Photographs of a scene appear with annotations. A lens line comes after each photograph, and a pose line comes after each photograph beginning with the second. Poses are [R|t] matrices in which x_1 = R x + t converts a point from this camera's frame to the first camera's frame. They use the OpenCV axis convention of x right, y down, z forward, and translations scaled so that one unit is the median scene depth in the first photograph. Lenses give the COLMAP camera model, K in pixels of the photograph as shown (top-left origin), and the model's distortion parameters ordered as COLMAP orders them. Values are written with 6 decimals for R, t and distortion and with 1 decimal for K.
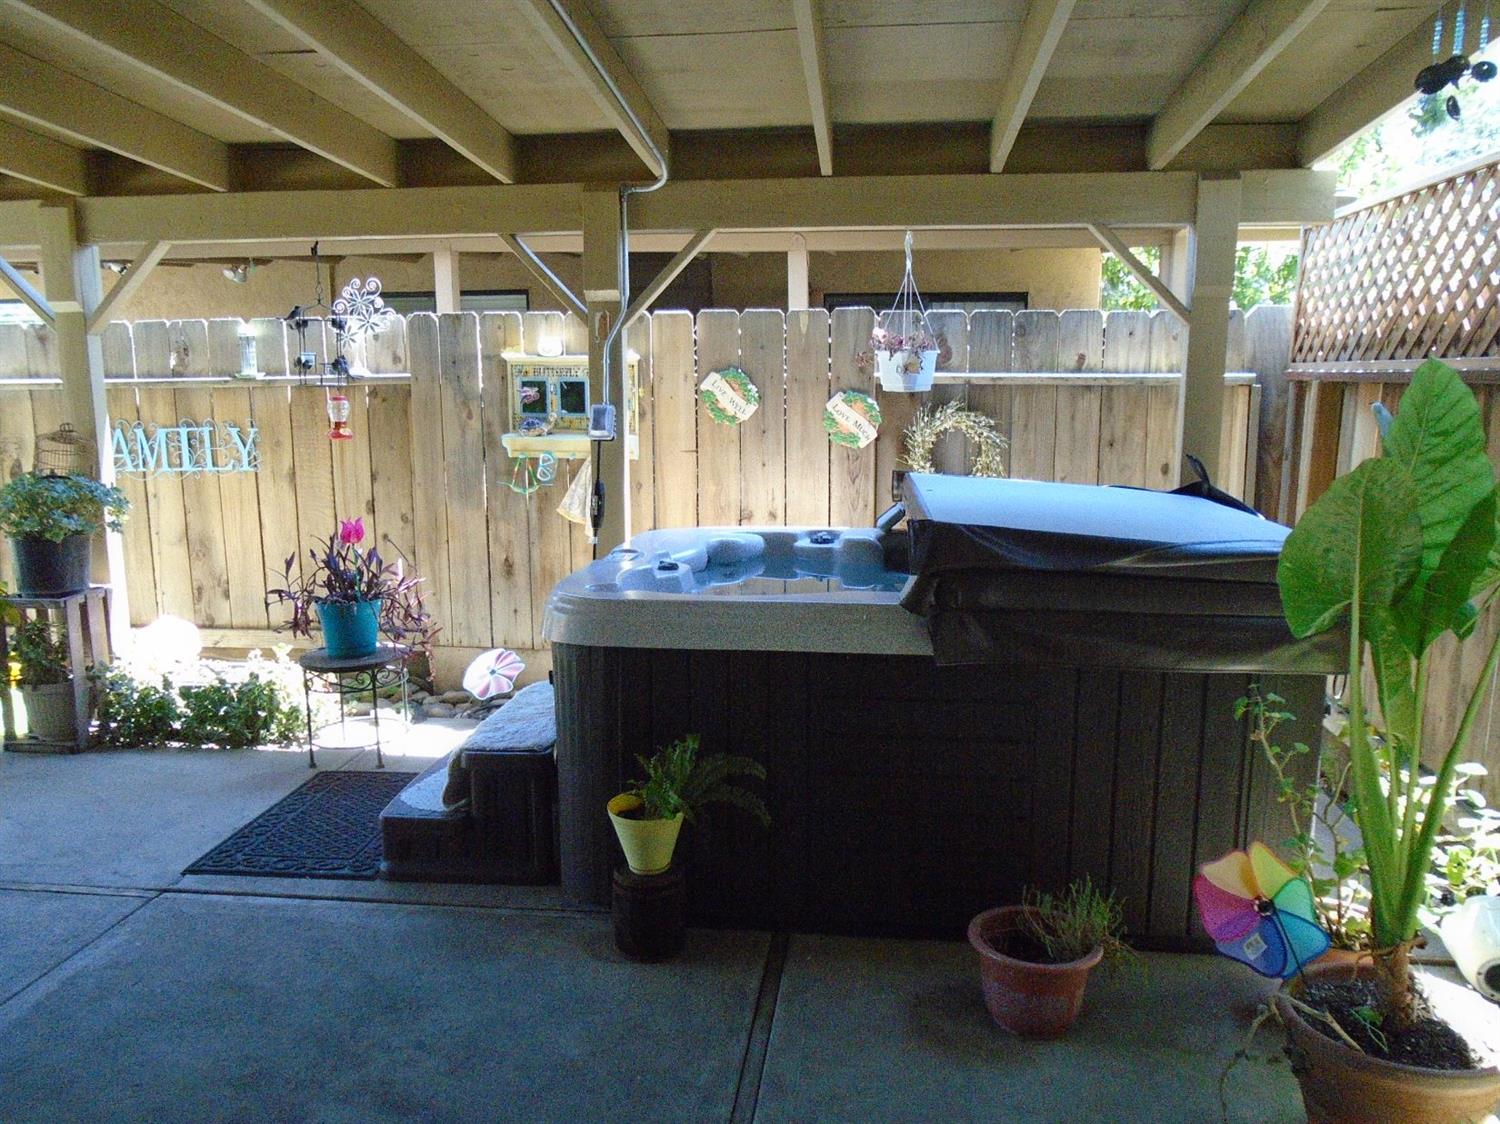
lens RADIAL K [[1141.9, 0, 751.8], [0, 1141.9, 566.2], [0, 0, 1]] dist [-0.028997, 0.011603]
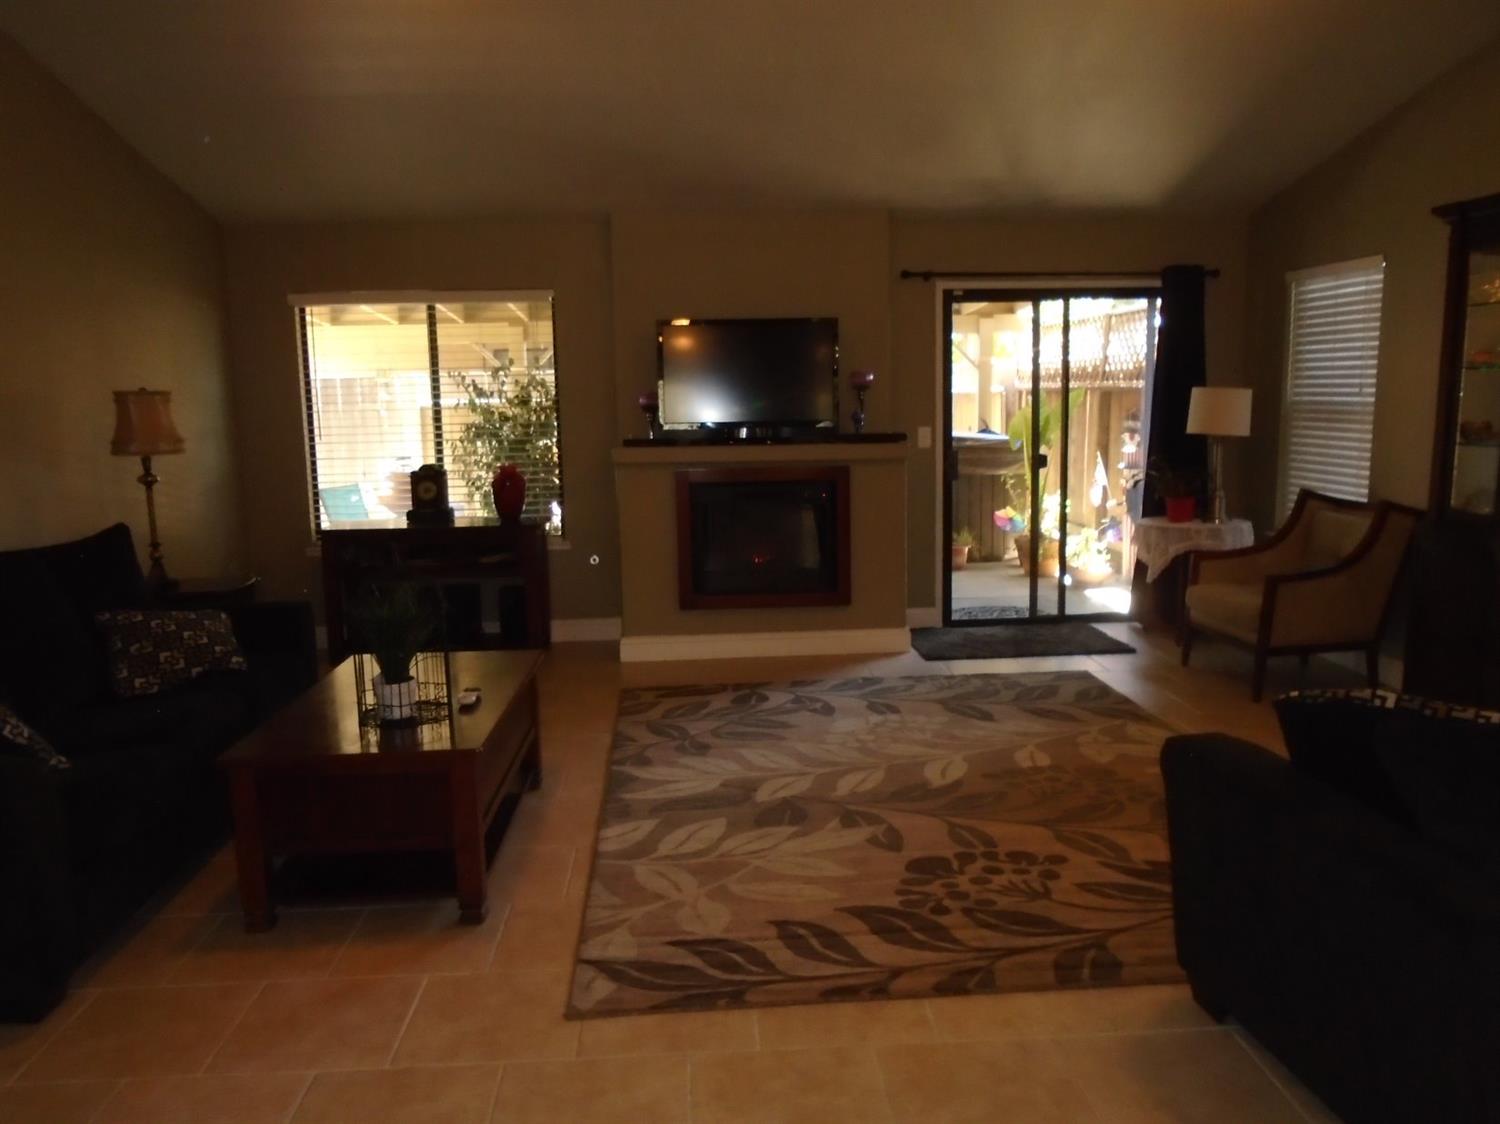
lens RADIAL K [[1141.9, 0, 747.2], [0, 1141.9, 566.3], [0, 0, 1]] dist [-0.028997, 0.011603]
pose [[0.981773, -0.046692, 0.184235, -0.986425], [0.048755, 0.998788, -0.006680, 0.352959], [-0.183700, 0.015541, 0.982860, -2.269246]]
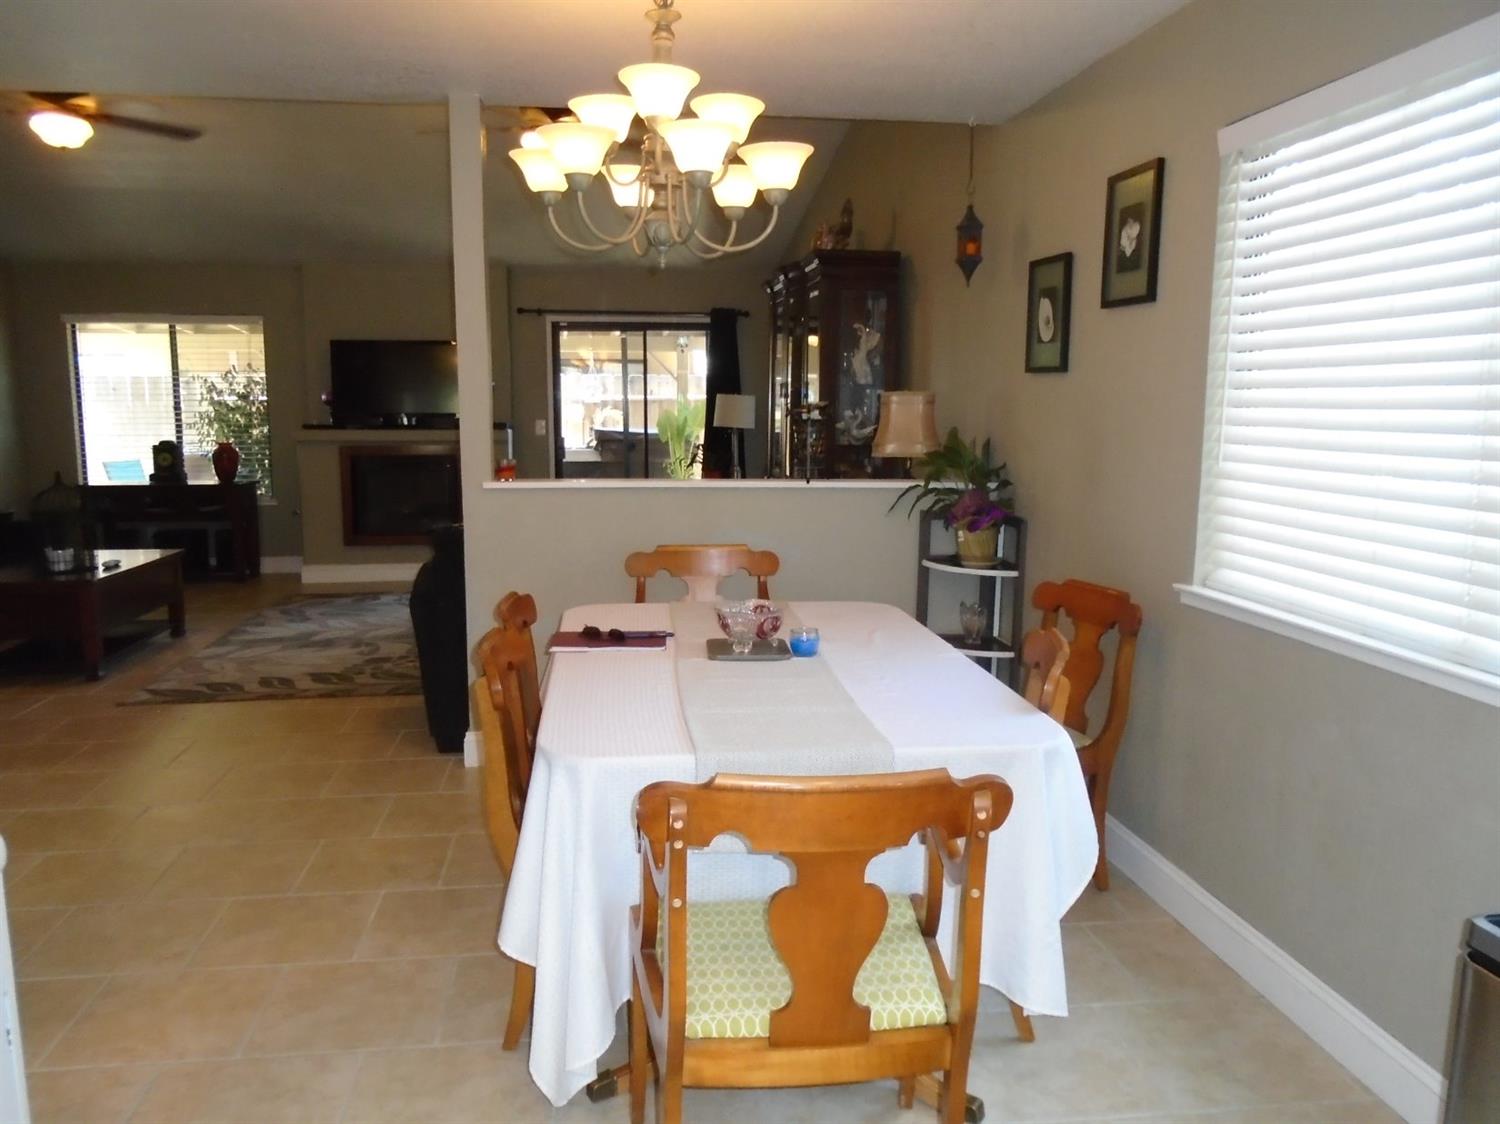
lens RADIAL K [[1141.9, 0, 754.3], [0, 1141.9, 570.7], [0, 0, 1]] dist [-0.028997, 0.011603]
pose [[0.963536, -0.037752, 0.264902, -0.450486], [0.041282, 0.999117, -0.007770, 0.557699], [-0.264375, 0.018423, 0.964244, -3.373912]]
